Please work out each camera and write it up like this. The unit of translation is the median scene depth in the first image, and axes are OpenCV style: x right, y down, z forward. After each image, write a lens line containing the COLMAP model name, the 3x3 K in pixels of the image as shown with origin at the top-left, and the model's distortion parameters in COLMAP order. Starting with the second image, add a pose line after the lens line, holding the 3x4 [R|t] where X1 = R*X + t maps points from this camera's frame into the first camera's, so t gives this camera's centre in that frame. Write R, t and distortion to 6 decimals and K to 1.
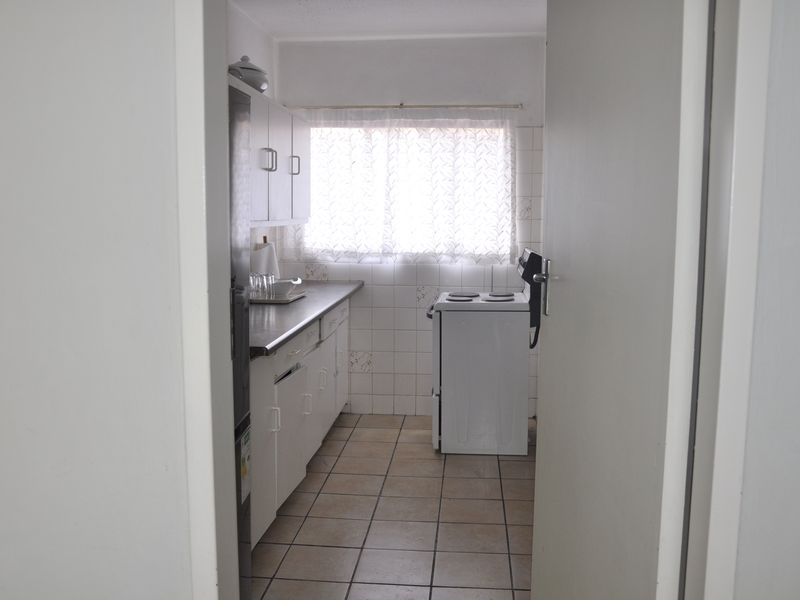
lens RADIAL K [[763.3, 0, 400.0], [0, 763.3, 300.0], [0, 0, 1]] dist [-0.120431, 0.128302]
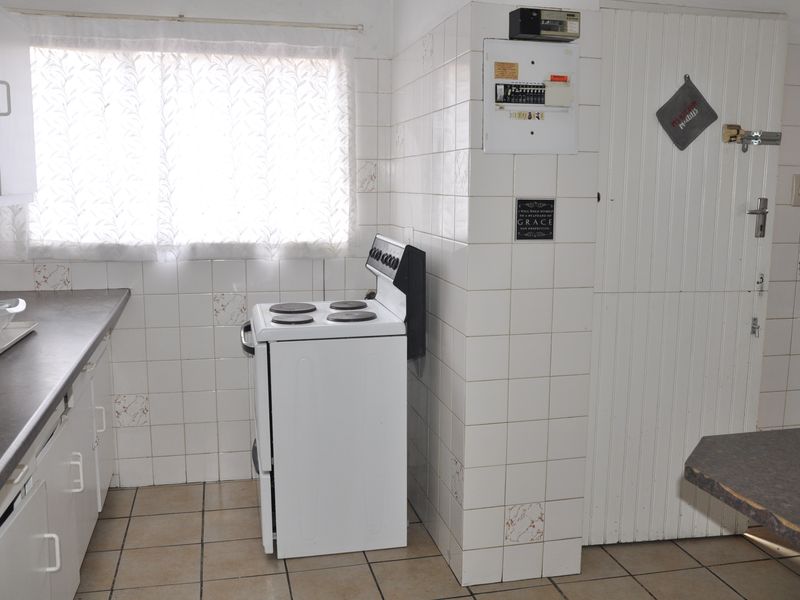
lens RADIAL K [[763.3, 0, 400.0], [0, 763.3, 300.0], [0, 0, 1]] dist [-0.120431, 0.128302]
pose [[0.946964, -0.048287, 0.317692, -0.035473], [0.035333, 0.998297, 0.046414, -0.039261], [-0.319392, -0.032727, 0.947057, 0.328274]]
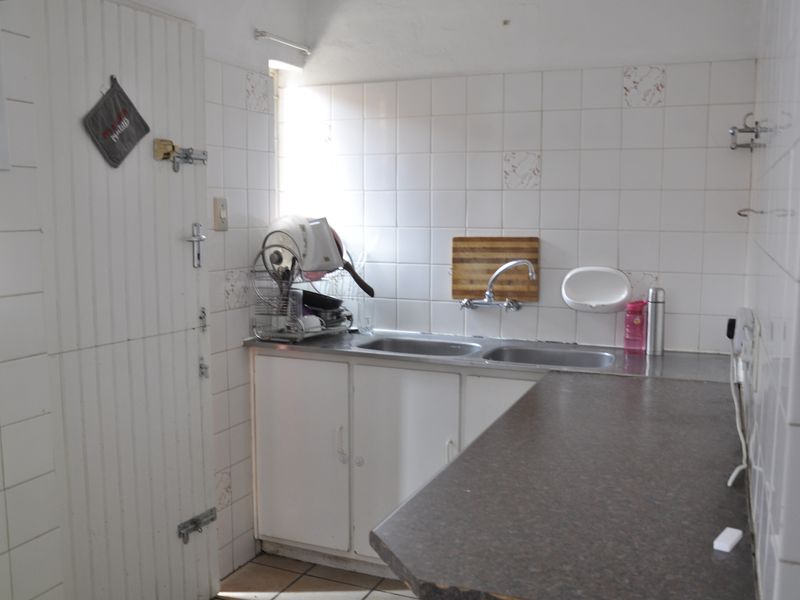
lens RADIAL K [[763.3, 0, 400.0], [0, 763.3, 300.0], [0, 0, 1]] dist [-0.120431, 0.128302]
pose [[0.307772, -0.112969, 0.944730, -0.041688], [0.106145, 0.990805, 0.083899, -0.063855], [-0.945521, 0.074457, 0.316933, 0.546870]]
